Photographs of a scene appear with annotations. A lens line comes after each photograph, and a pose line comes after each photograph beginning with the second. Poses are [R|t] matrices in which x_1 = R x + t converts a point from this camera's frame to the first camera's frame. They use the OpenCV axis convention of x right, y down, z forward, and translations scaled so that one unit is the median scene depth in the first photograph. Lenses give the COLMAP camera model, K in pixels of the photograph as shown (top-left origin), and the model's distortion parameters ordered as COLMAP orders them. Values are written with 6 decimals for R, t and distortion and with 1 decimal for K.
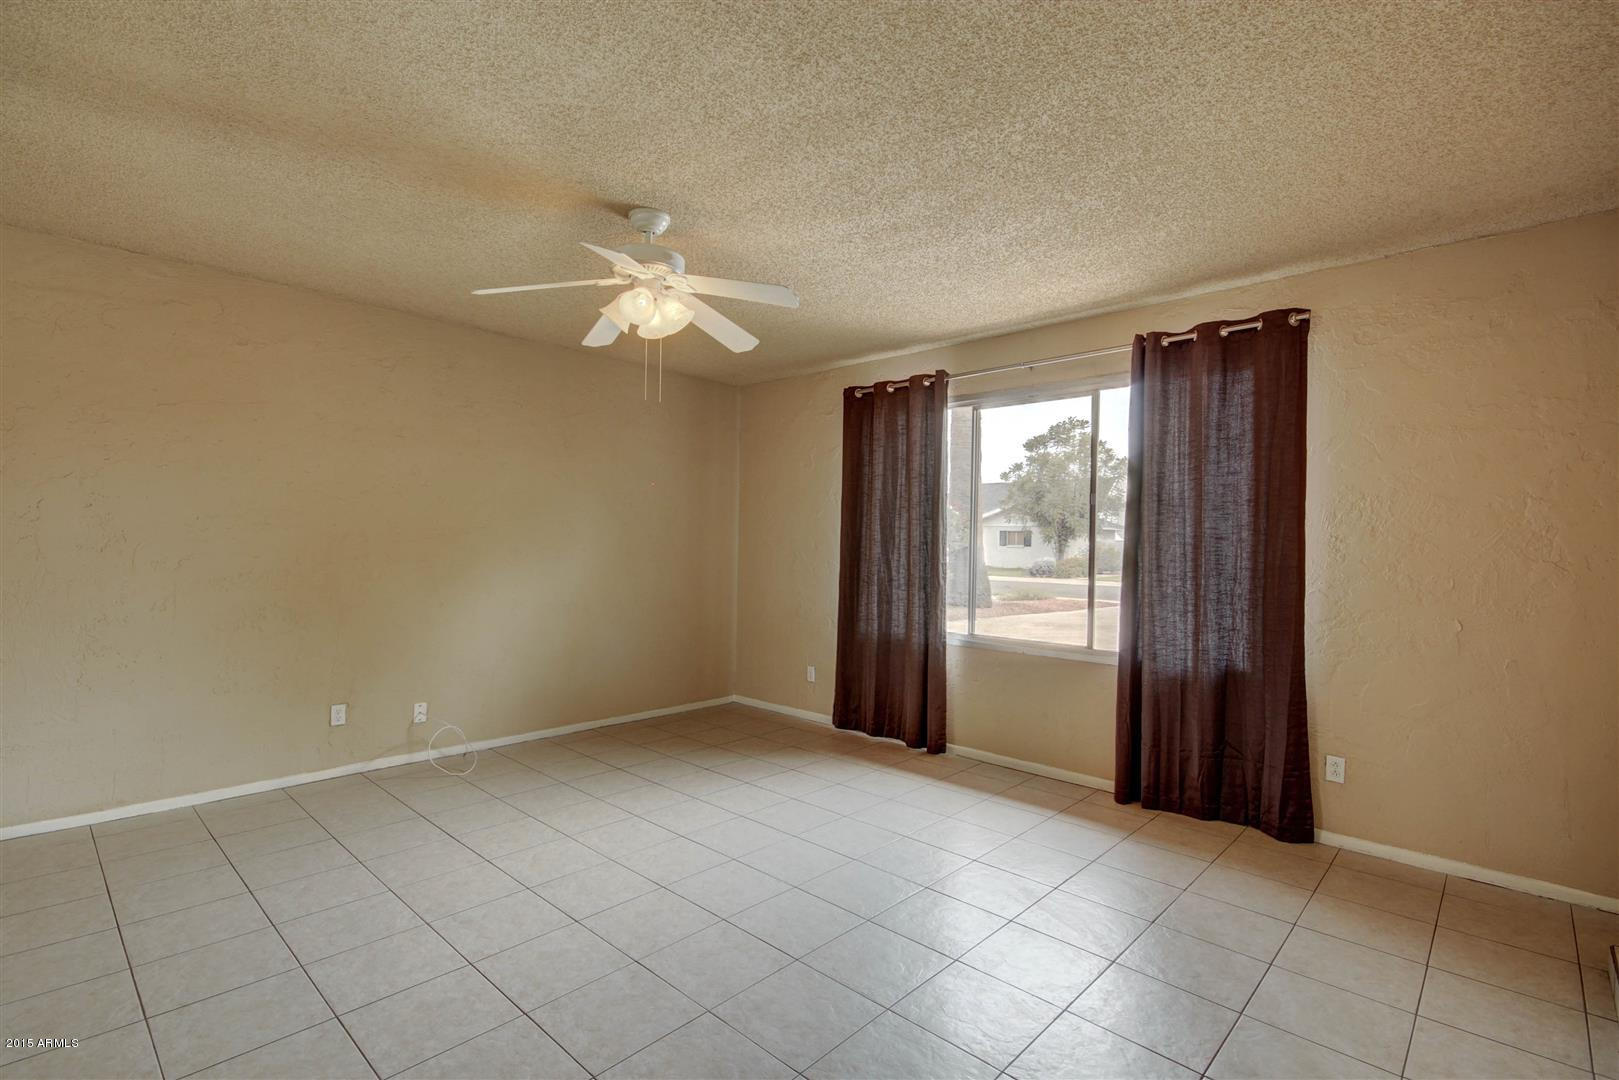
lens RADIAL K [[746.5, 0, 809.5], [0, 746.5, 545.2], [0, 0, 1]] dist [0.015650, 0.000277]
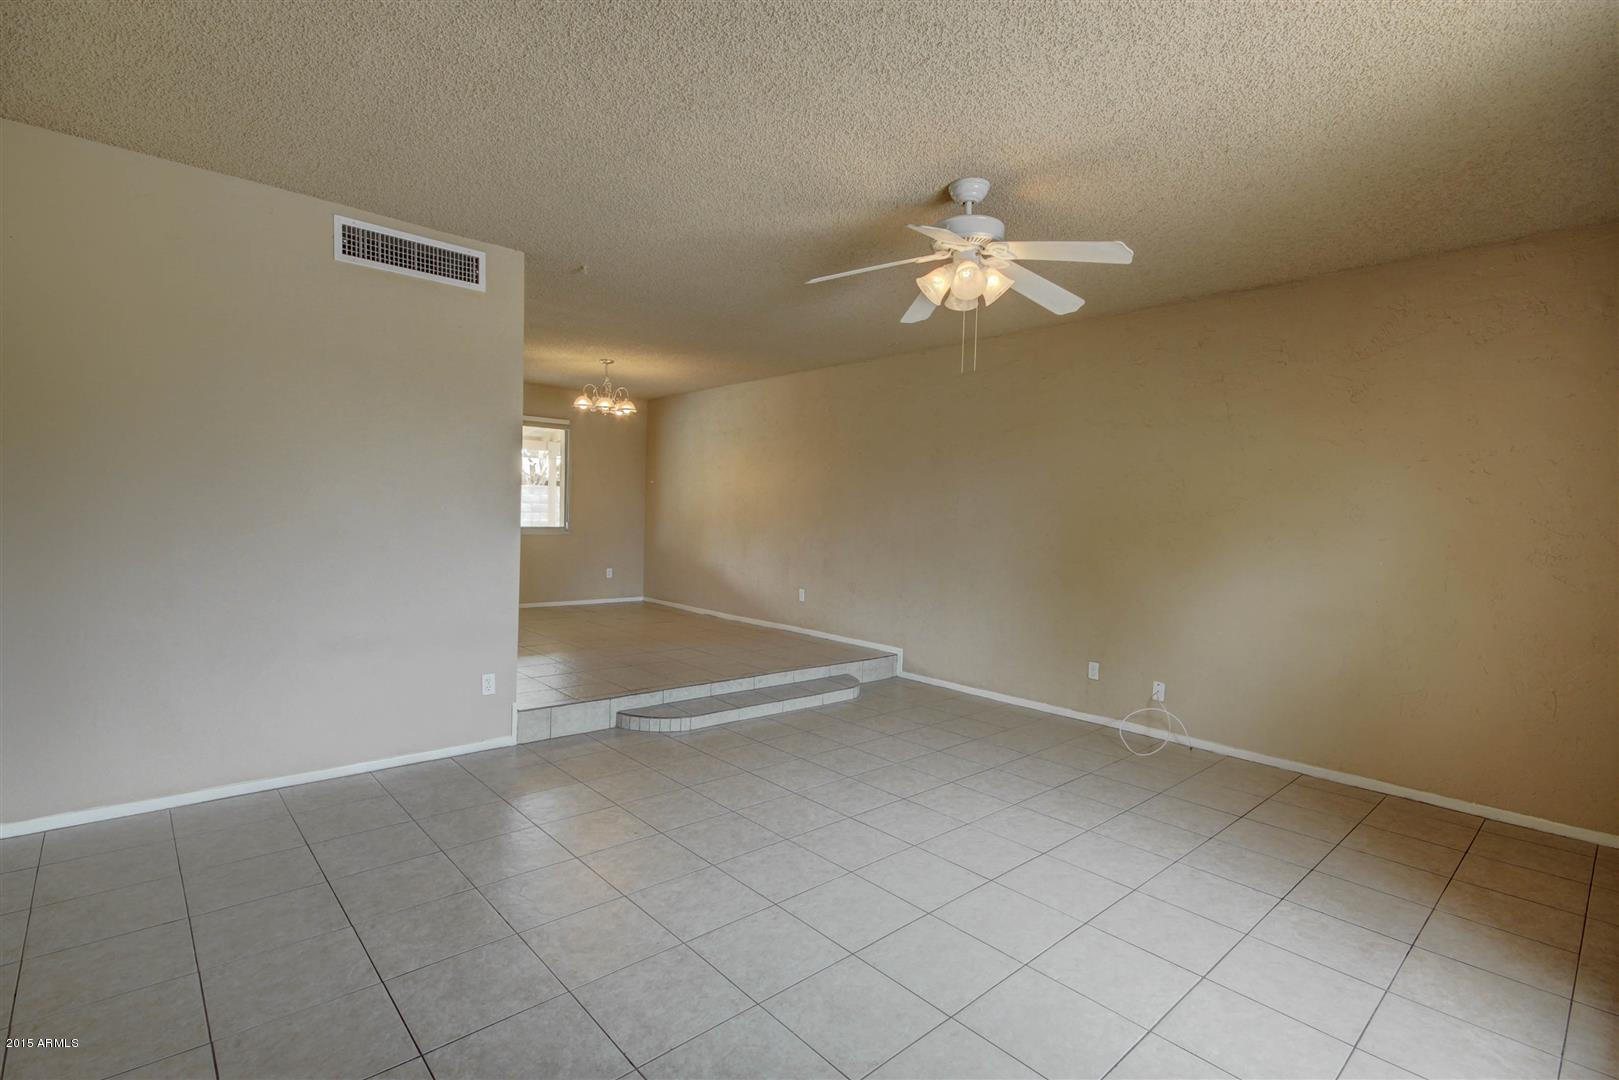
lens RADIAL K [[746.5, 0, 809.5], [0, 746.5, 545.2], [0, 0, 1]] dist [0.015650, 0.000277]
pose [[-0.081361, 0.019712, -0.996490, 0.677064], [-0.030937, 0.999273, 0.022293, 0.017664], [0.996204, 0.032642, -0.080692, 0.746866]]
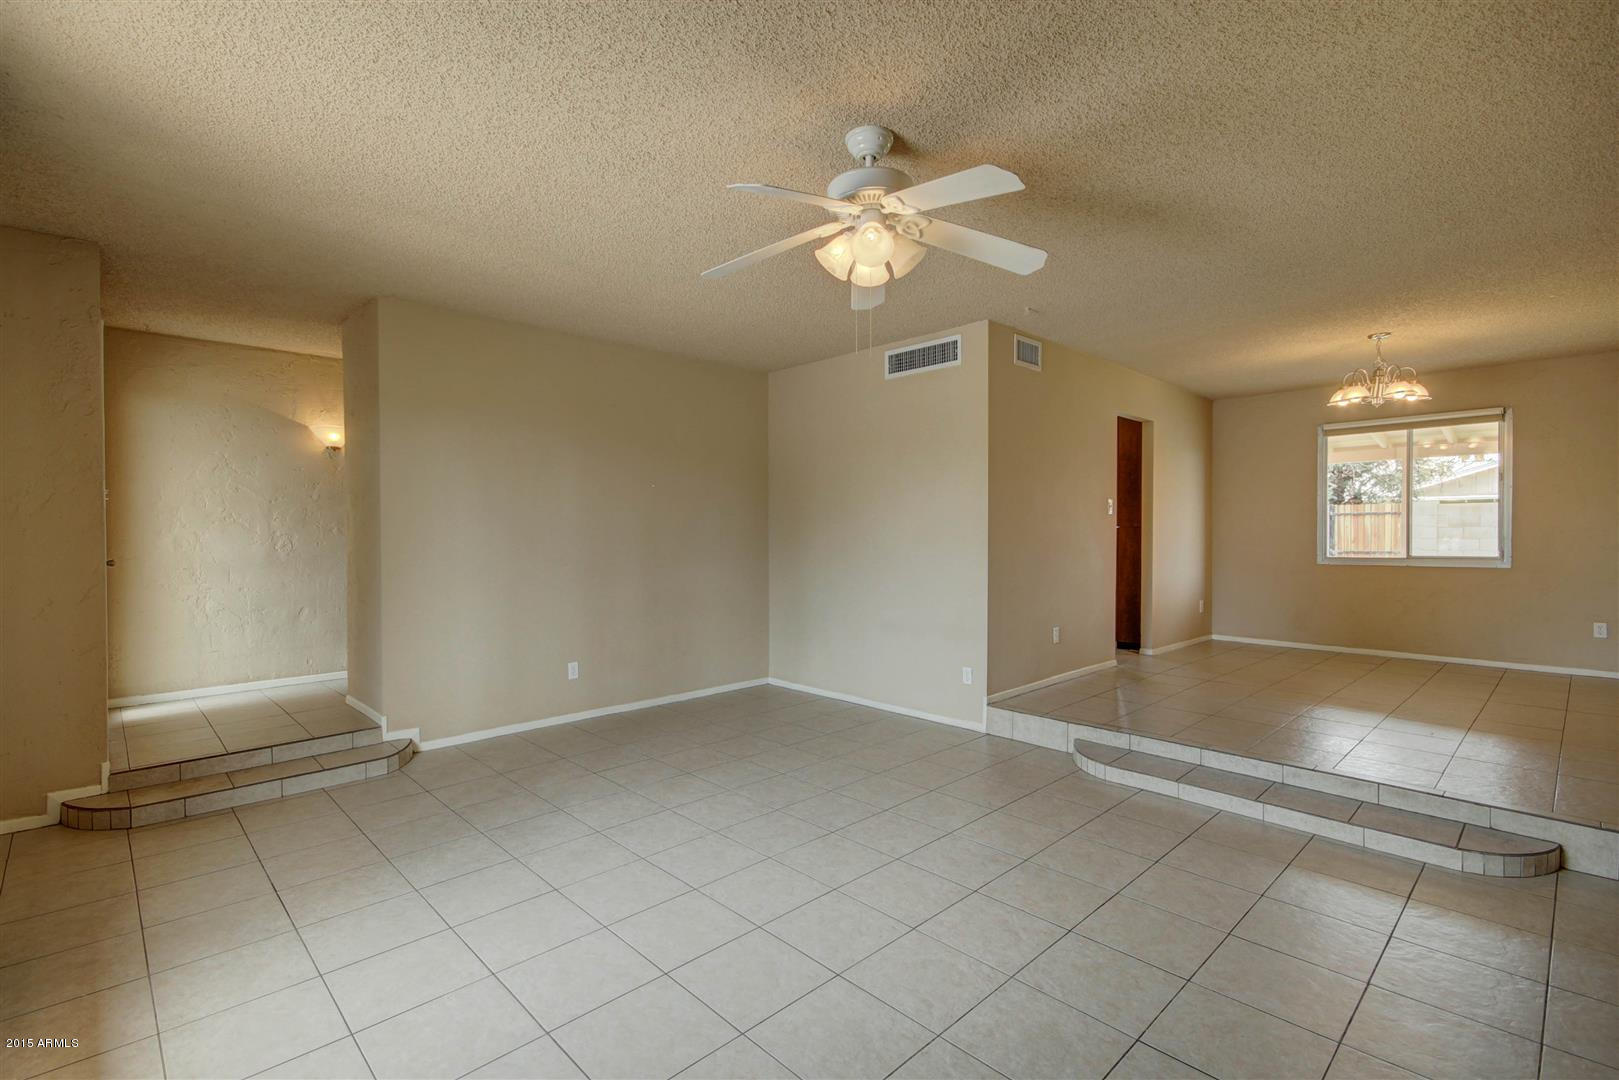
lens RADIAL K [[734.8, 0, 805.6], [0, 734.8, 544.6], [0, 0, 1]] dist [0.009731, -0.000088]
pose [[-0.998471, -0.013453, 0.053618, -0.164158], [-0.012700, 0.999816, 0.014359, 0.006461], [-0.053801, 0.013656, -0.998458, 1.551574]]
